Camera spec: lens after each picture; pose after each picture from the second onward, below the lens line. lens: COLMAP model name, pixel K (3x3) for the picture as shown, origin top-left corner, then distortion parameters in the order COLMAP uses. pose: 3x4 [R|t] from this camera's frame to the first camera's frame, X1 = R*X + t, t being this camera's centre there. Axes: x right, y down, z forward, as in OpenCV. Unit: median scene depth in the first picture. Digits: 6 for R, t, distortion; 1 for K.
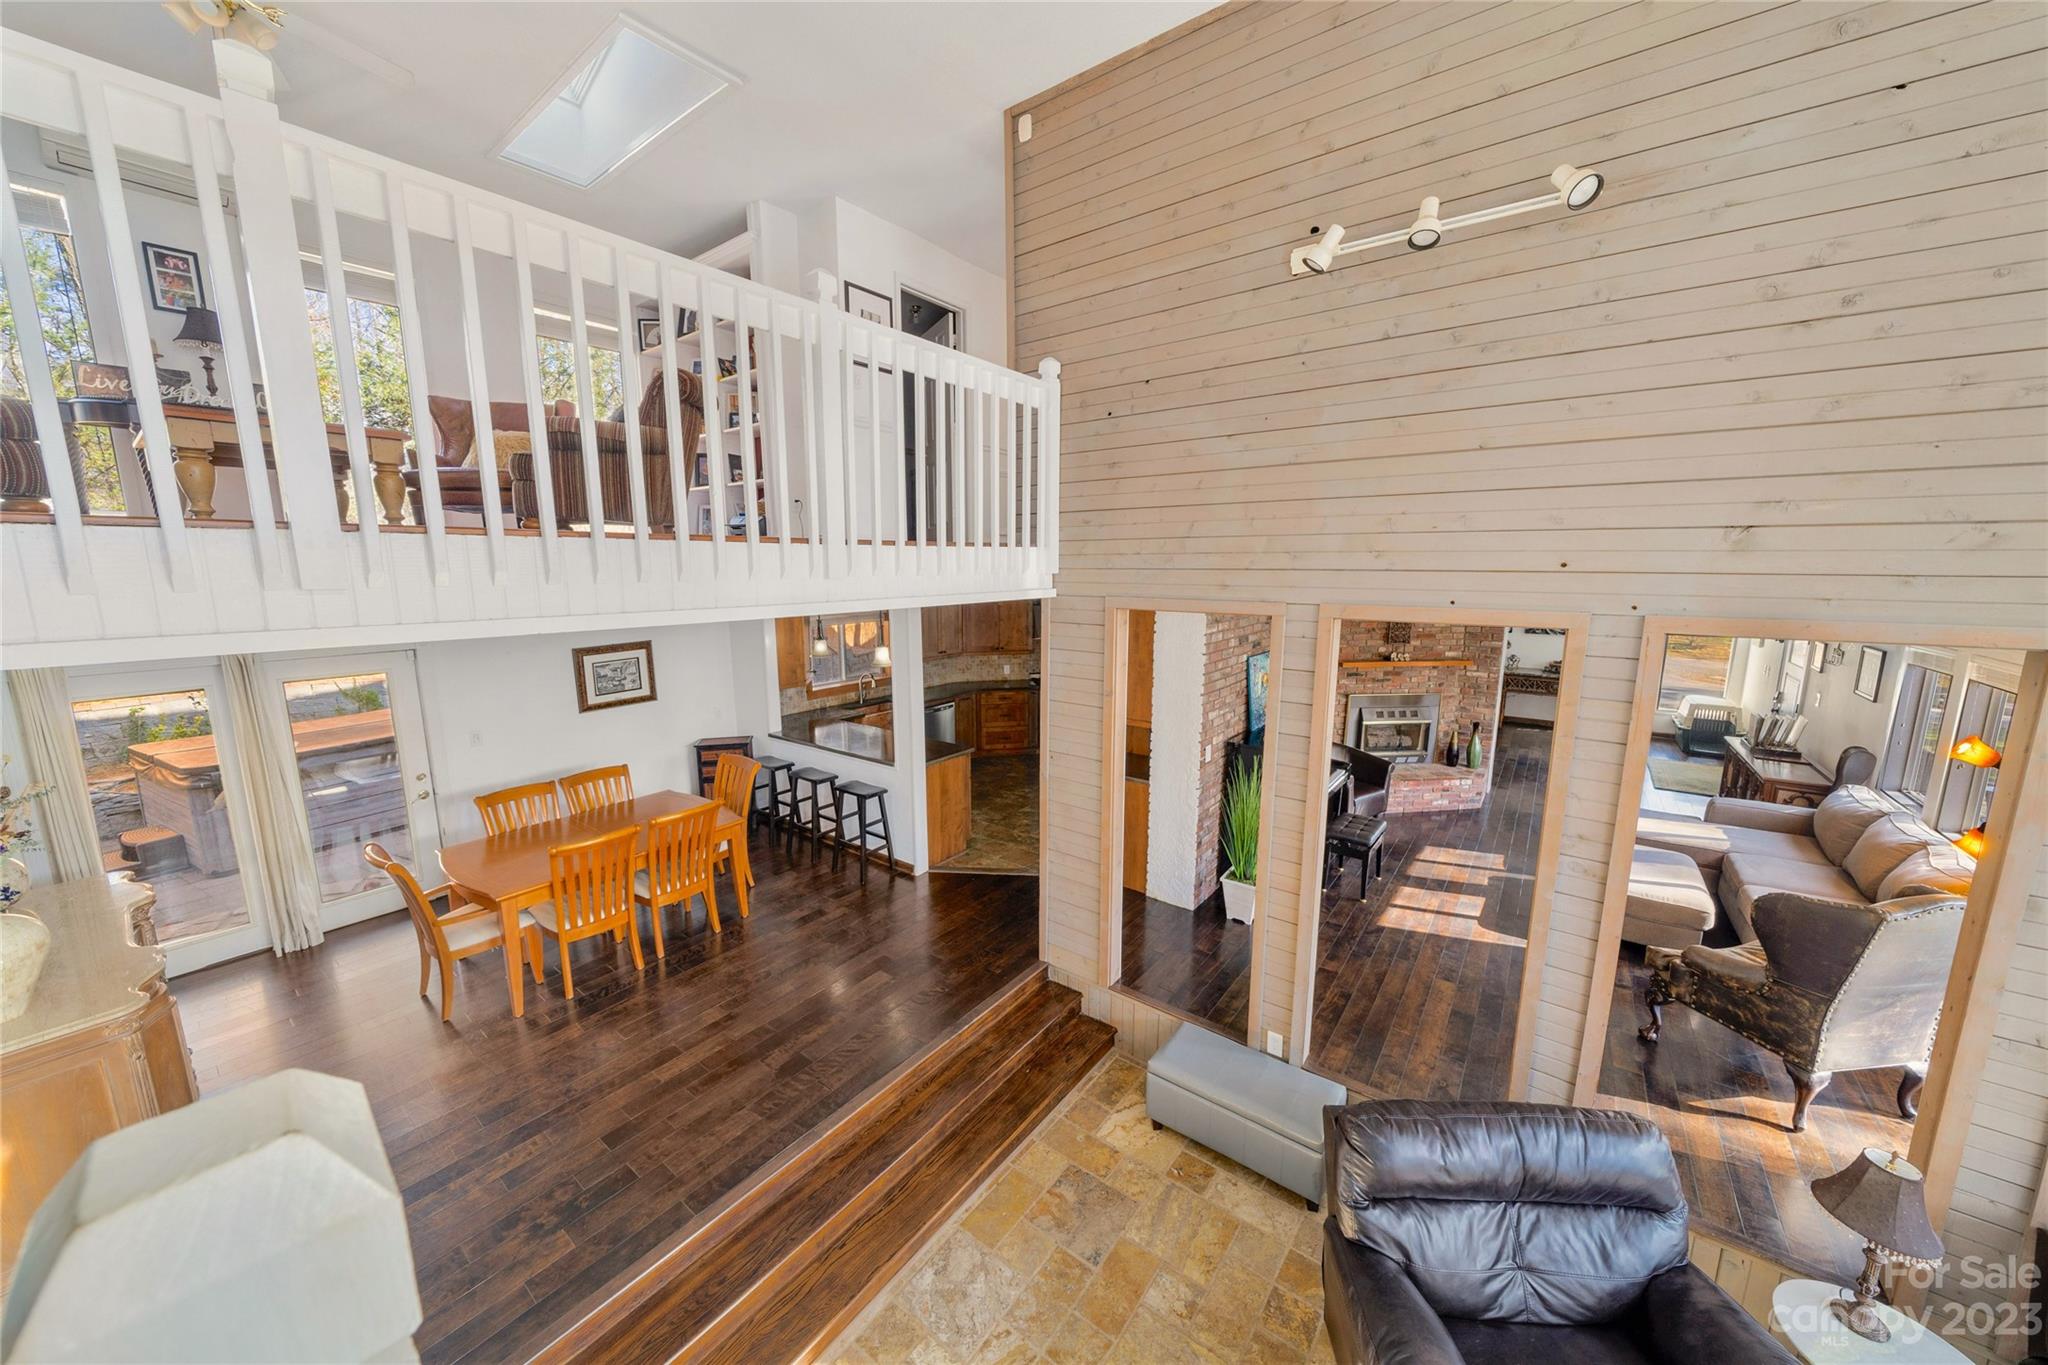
lens RADIAL K [[711.7, 0, 1017.3], [0, 711.7, 673.3], [0, 0, 1]] dist [-0.001945, -0.000229]
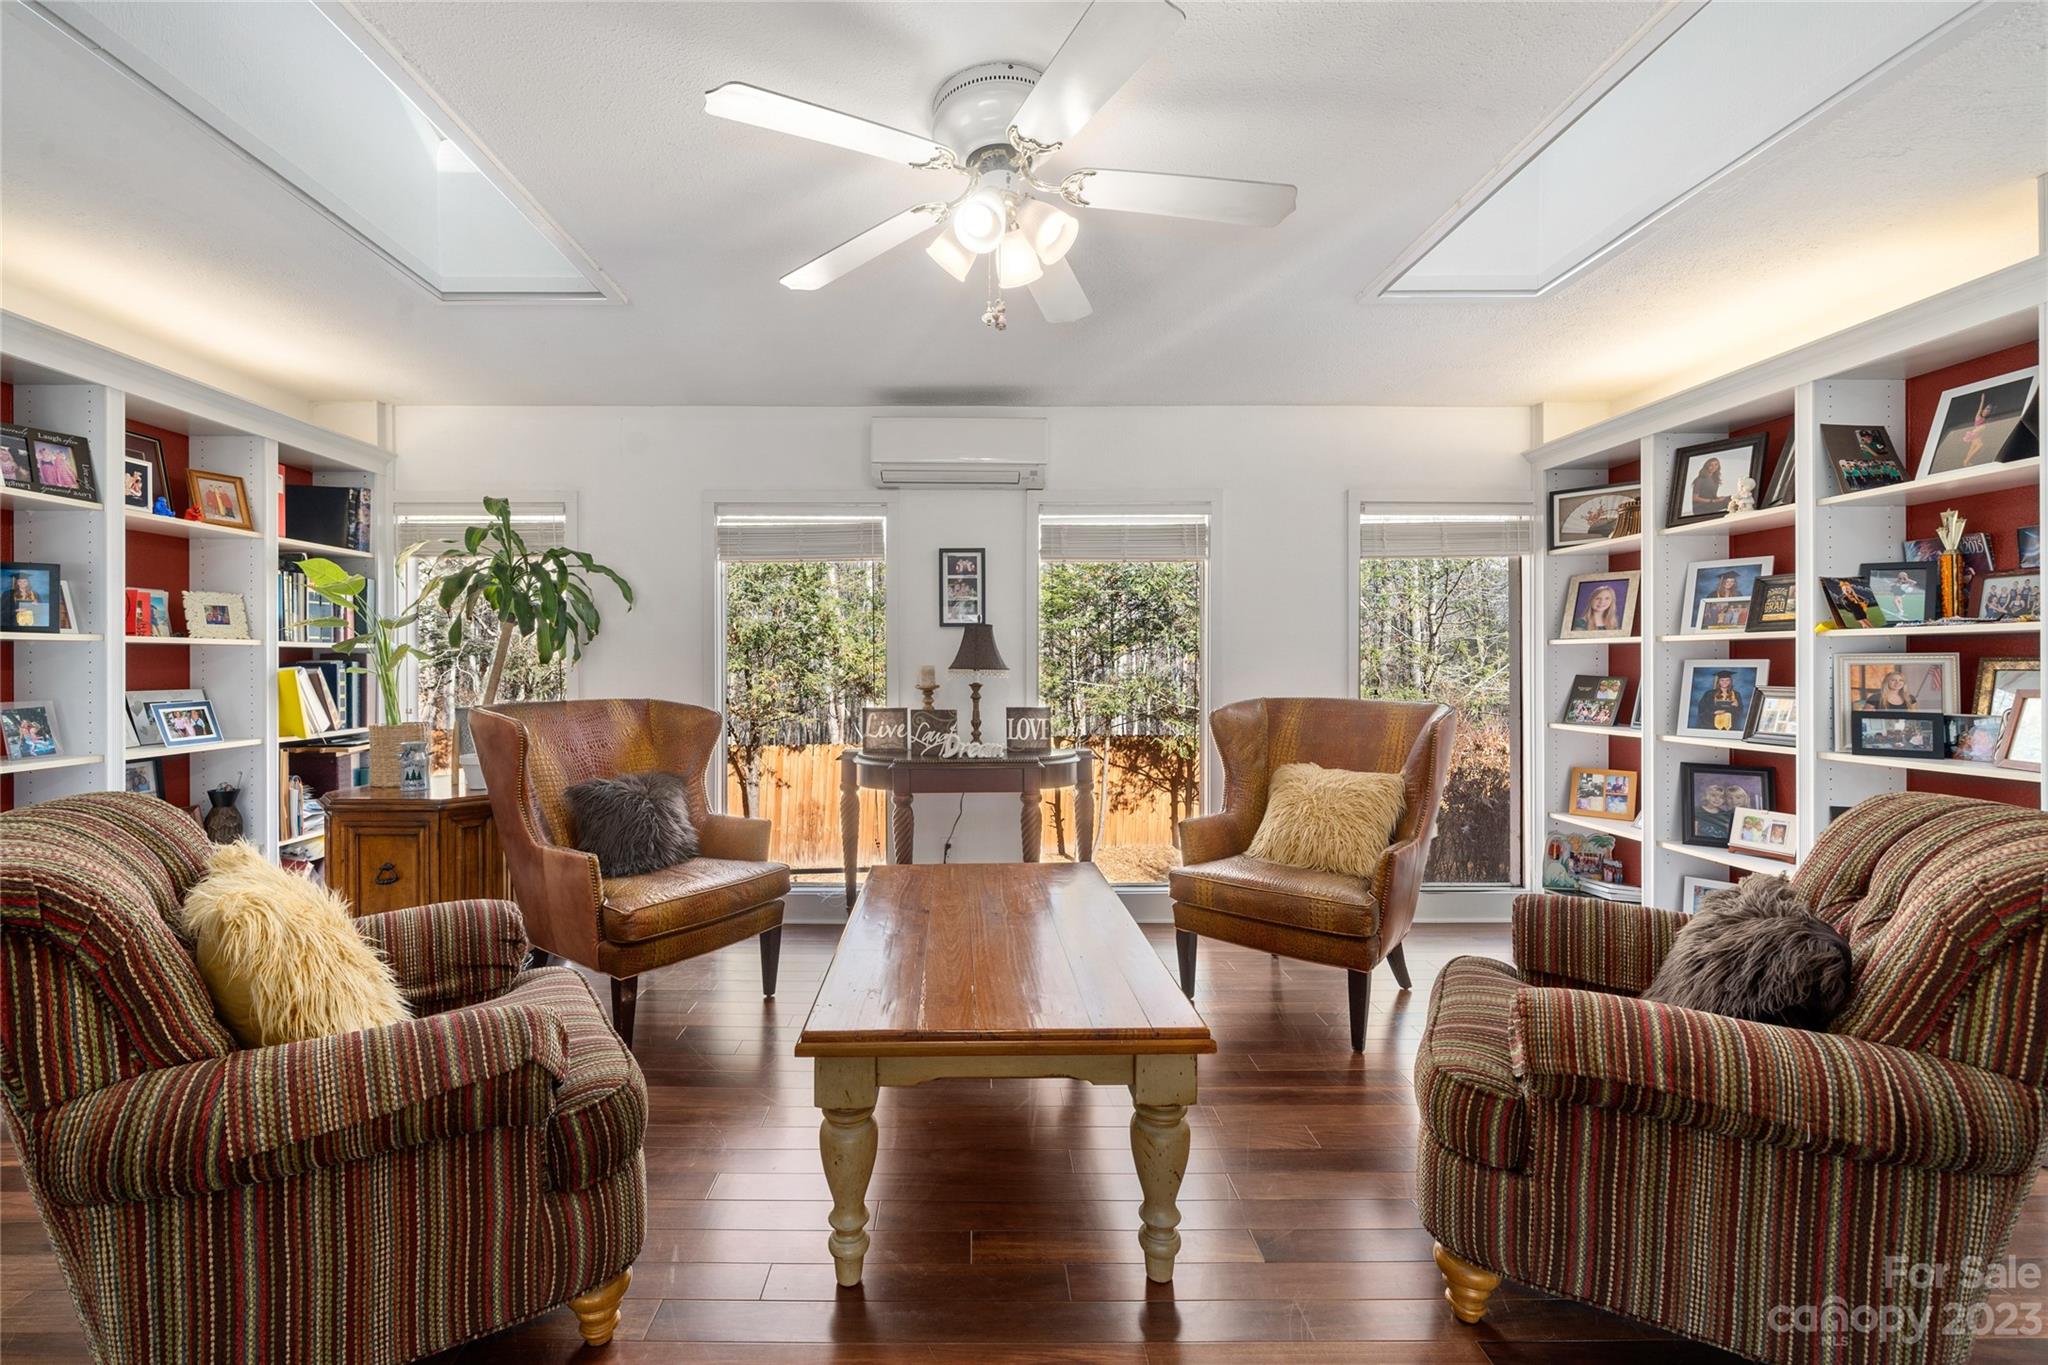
lens RADIAL K [[833.4, 0, 972.7], [0, 833.4, 656.6], [0, 0, 1]] dist [-0.000533, -0.000097]
pose [[0.612637, -0.001838, -0.790362, -0.450095], [-0.126601, 0.986857, -0.100428, -0.384315], [0.780159, 0.161586, 0.604353, 0.461429]]
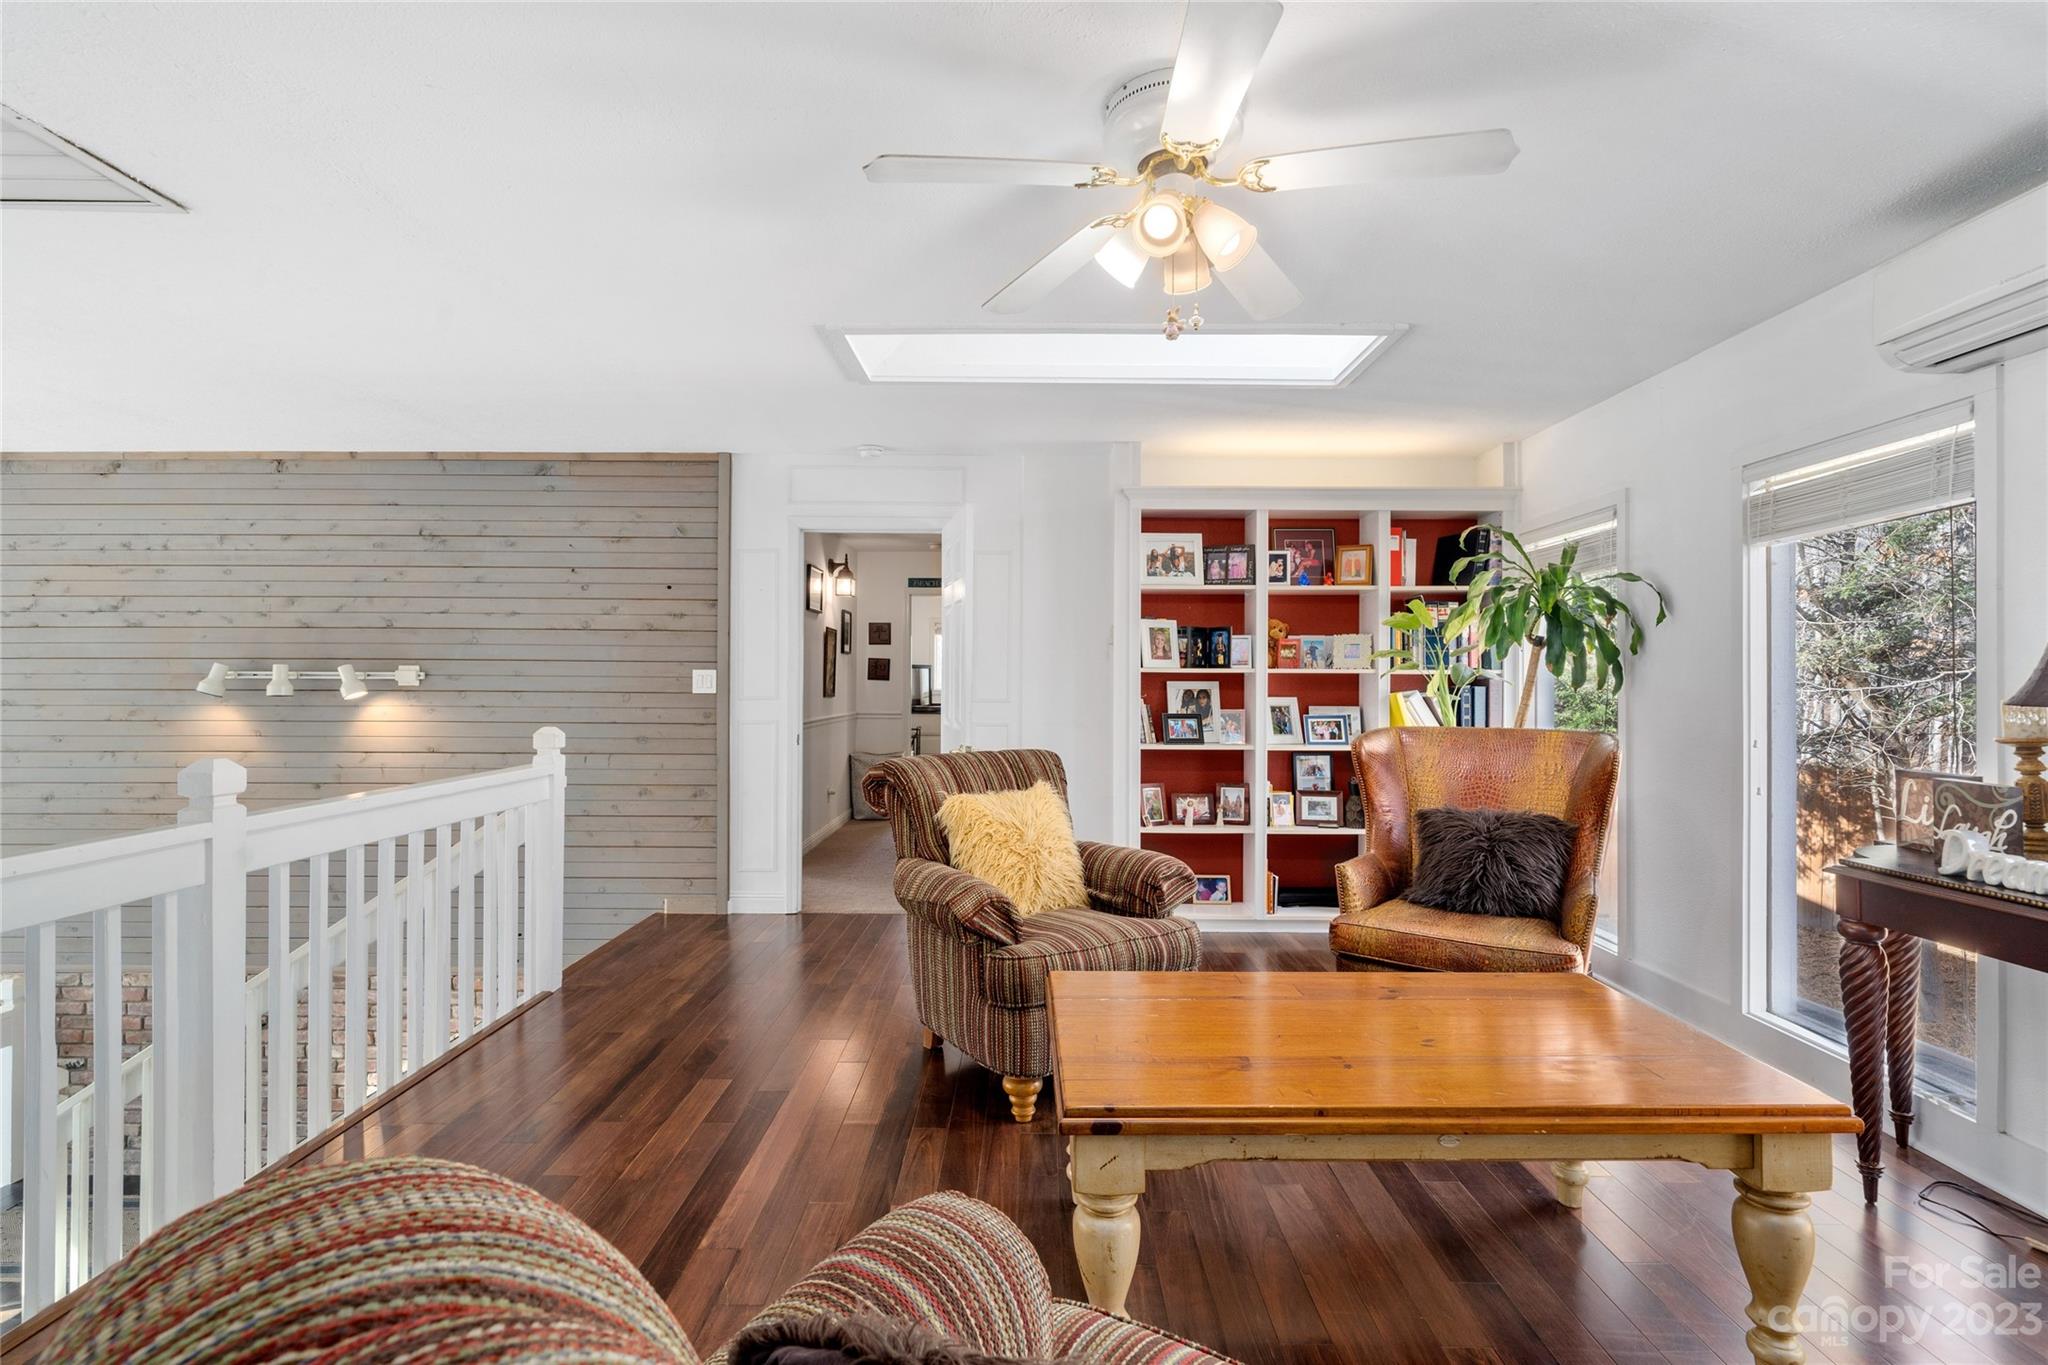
lens RADIAL K [[952.1, 0, 1024.0], [0, 952.1, 682.5], [0, 0, 1]] dist [0.000805, 0.000272]
pose [[-0.785155, -0.001909, -0.619297, -0.437487], [-0.101182, 0.986954, 0.125238, -0.477567], [0.610978, 0.160992, -0.775104, 1.034620]]
